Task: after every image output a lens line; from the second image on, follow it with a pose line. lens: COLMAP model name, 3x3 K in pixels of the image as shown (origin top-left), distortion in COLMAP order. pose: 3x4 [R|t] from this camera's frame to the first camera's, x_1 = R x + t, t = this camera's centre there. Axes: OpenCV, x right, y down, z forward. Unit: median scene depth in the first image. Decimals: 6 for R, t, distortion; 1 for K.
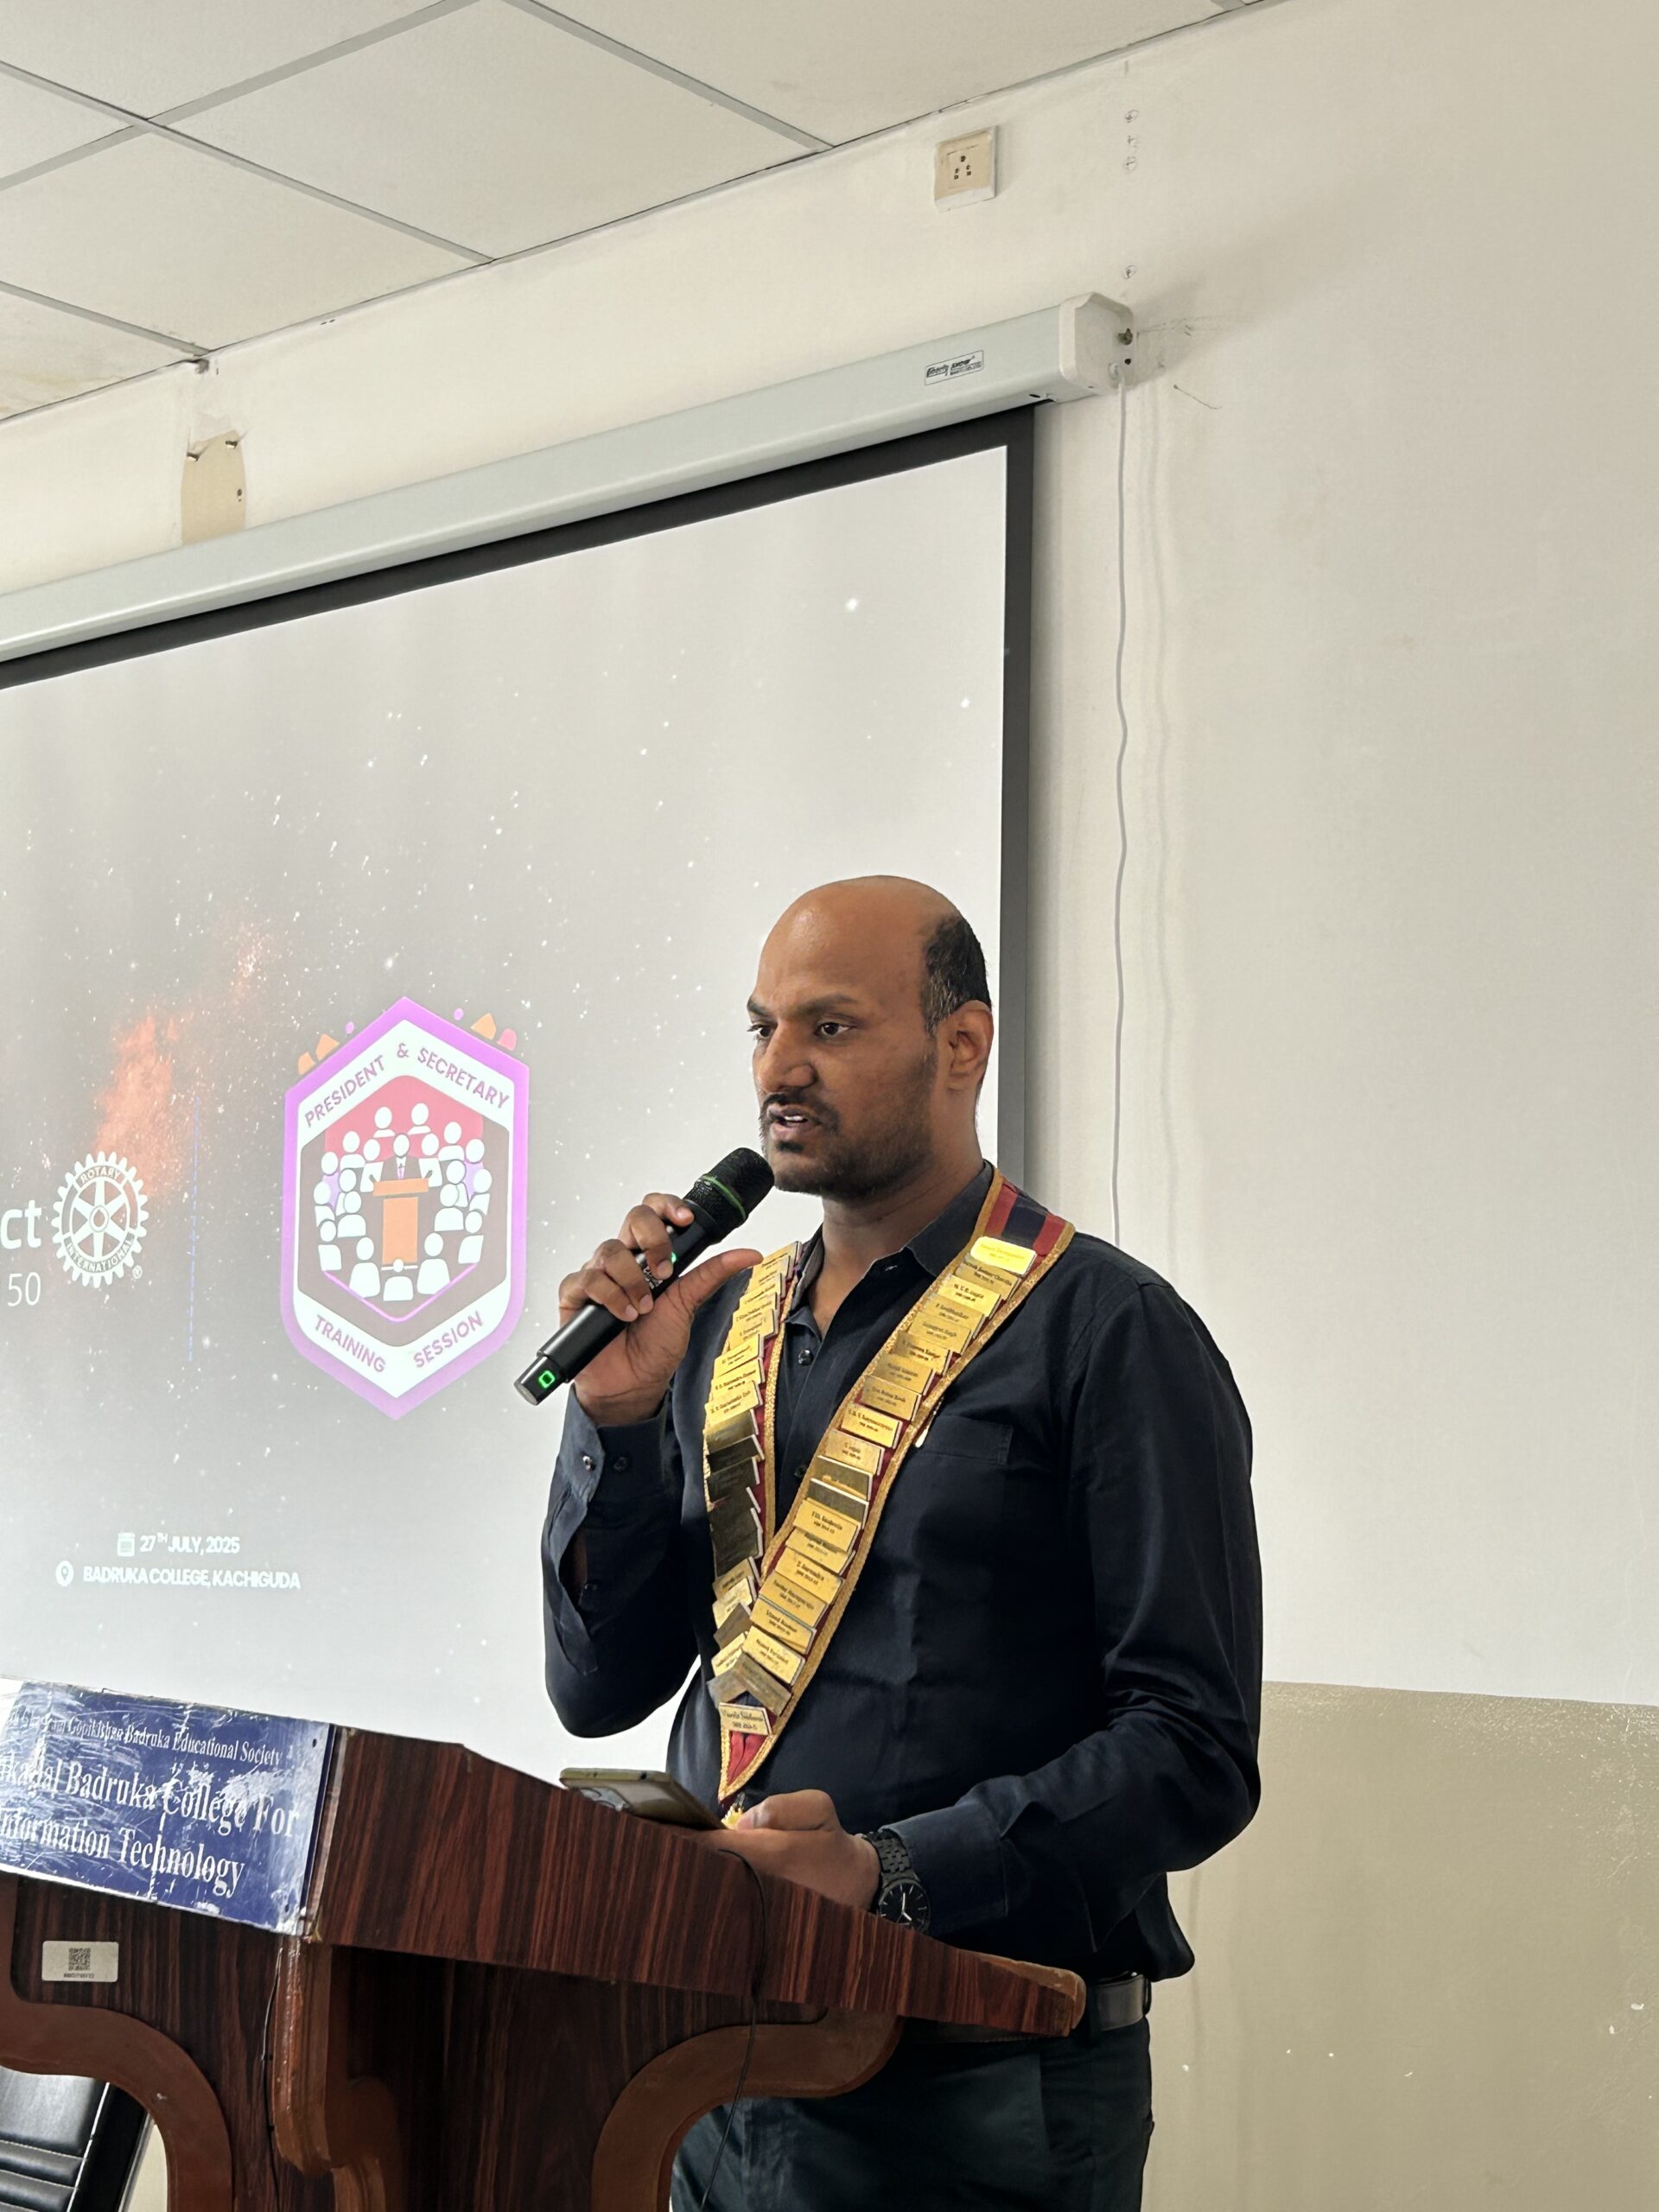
lens RADIAL K [[3270.6, 0, 828.4], [0, 3270.6, 1109.3], [0, 0, 1]] dist [0.028319, 0.000000]
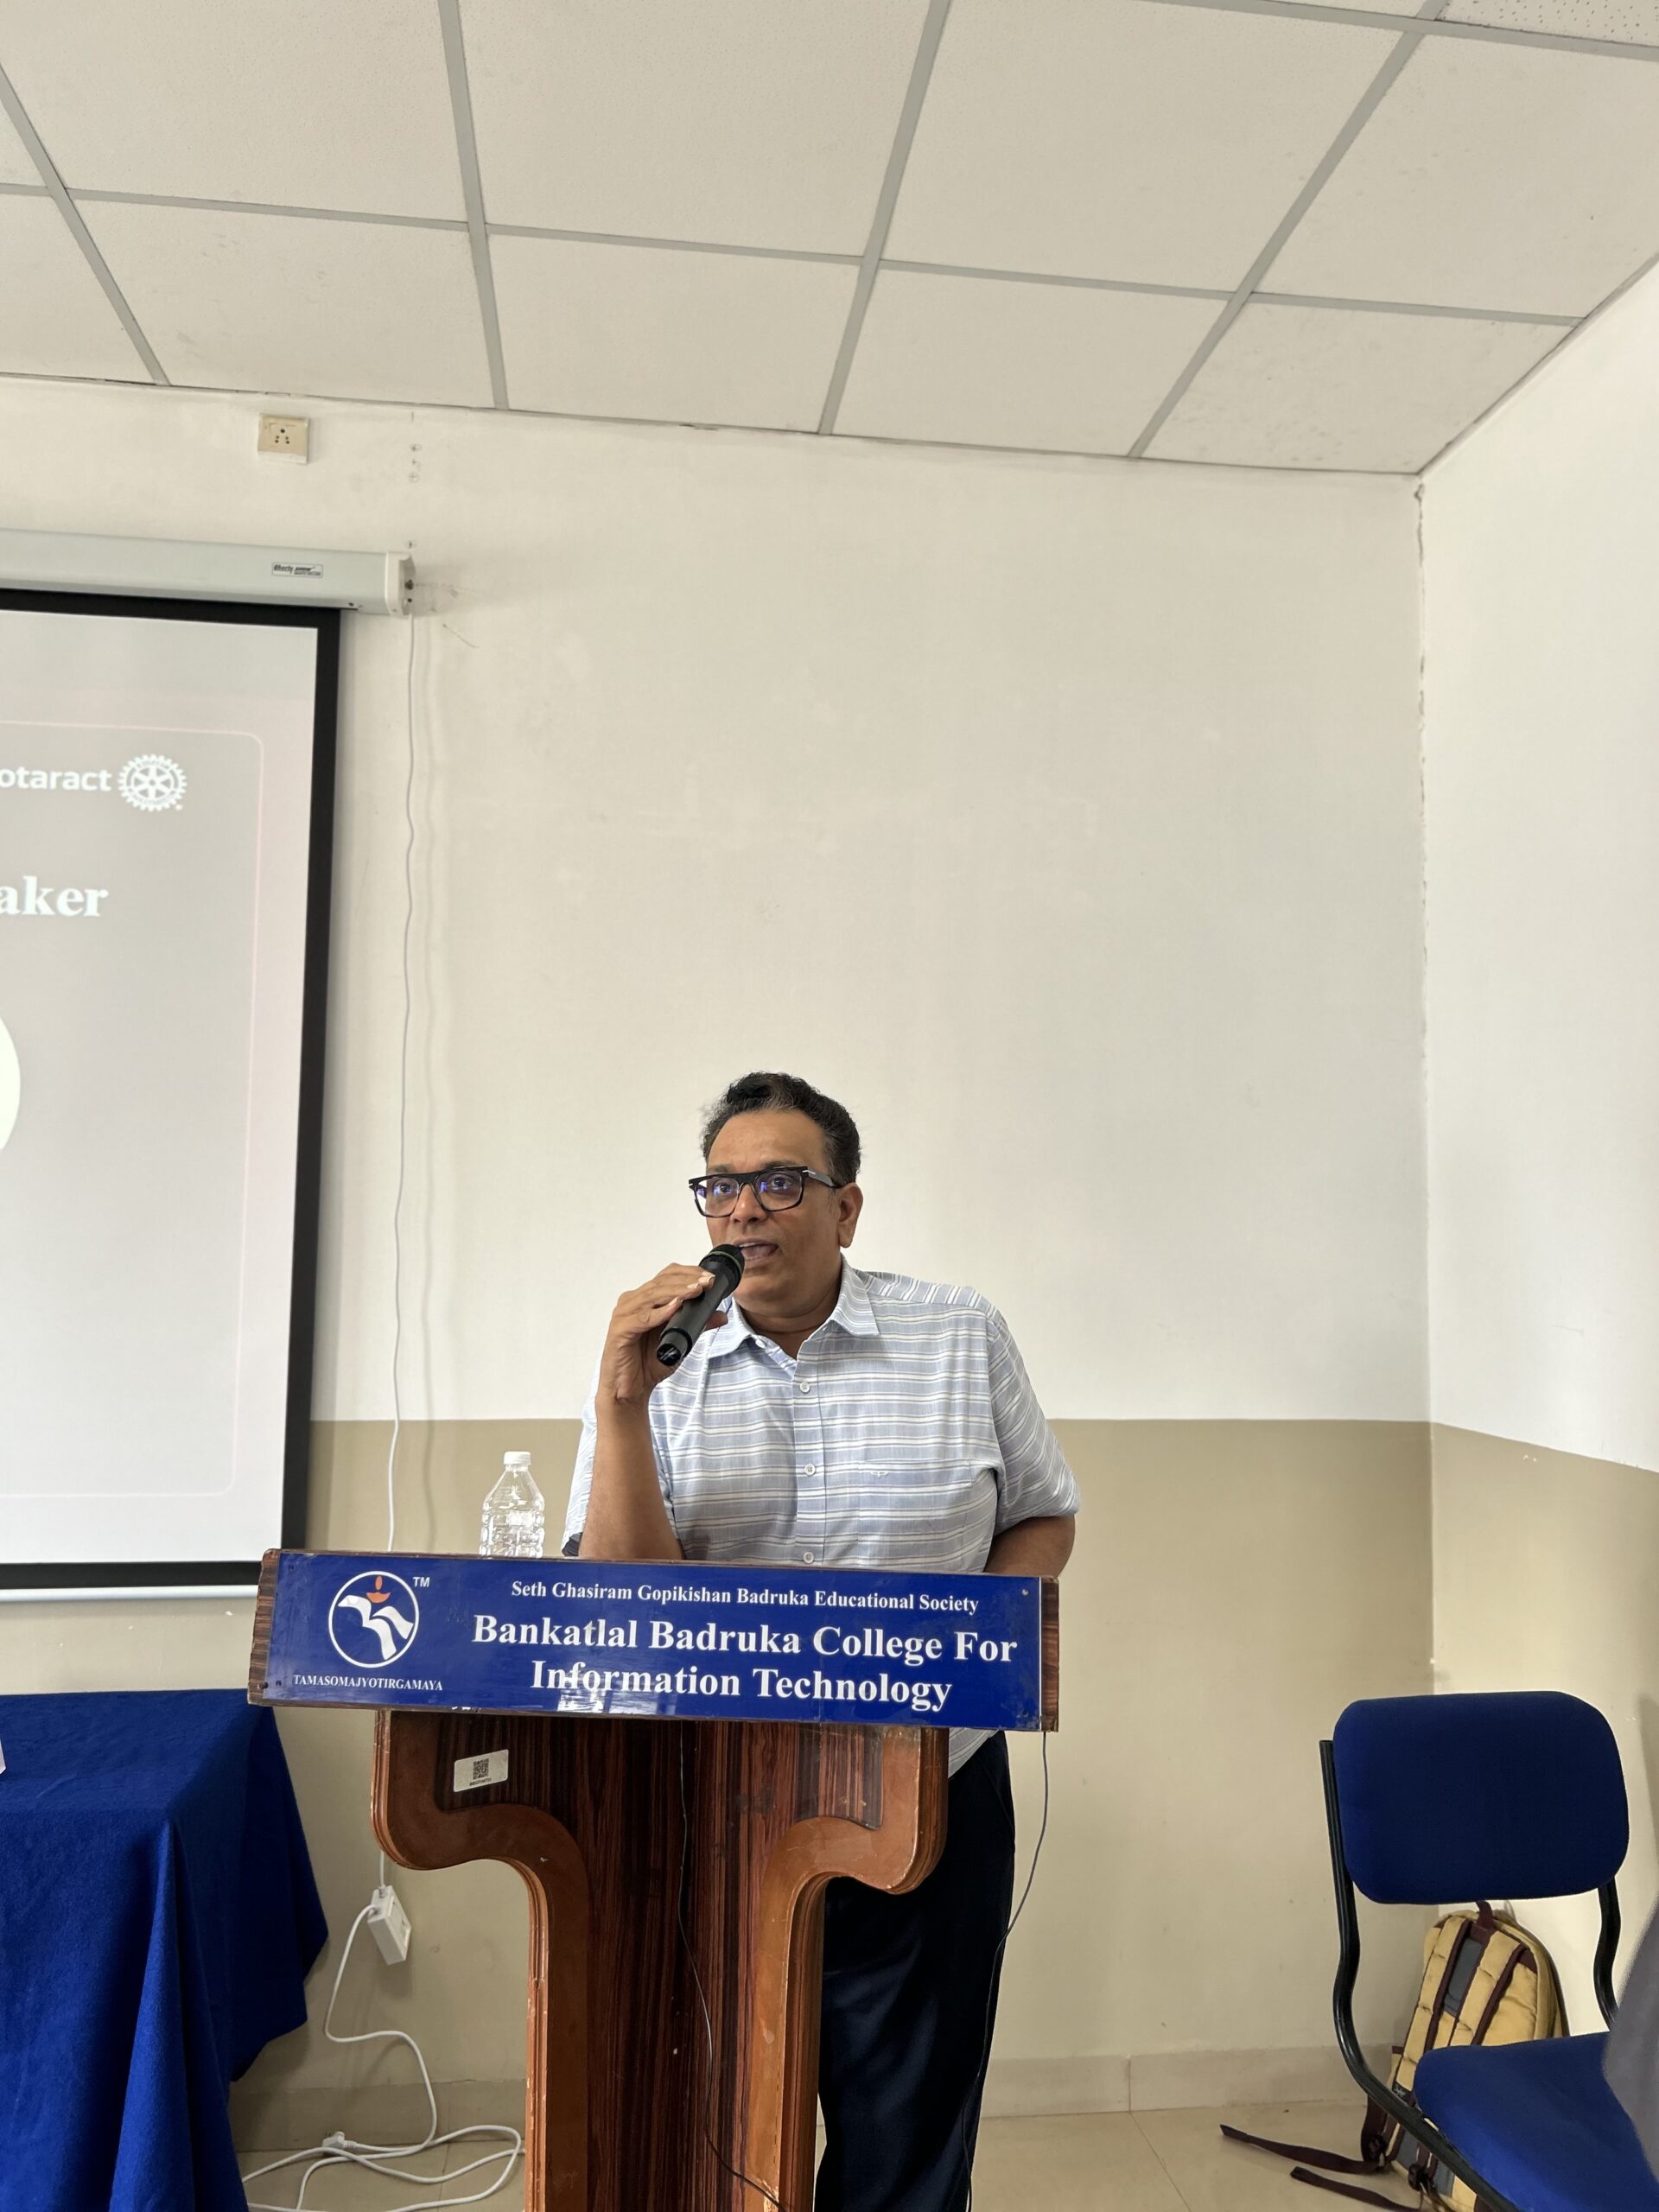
lens RADIAL K [[1680.5, 0, 831.0], [0, 1680.5, 1096.9], [0, 0, 1]] dist [-0.002286, 0.001614]
pose [[0.670686, 0.062674, 0.739089, -0.371843], [-0.092270, 0.995734, -0.000707, -0.005345], [-0.735980, -0.067721, 0.673608, 0.286872]]
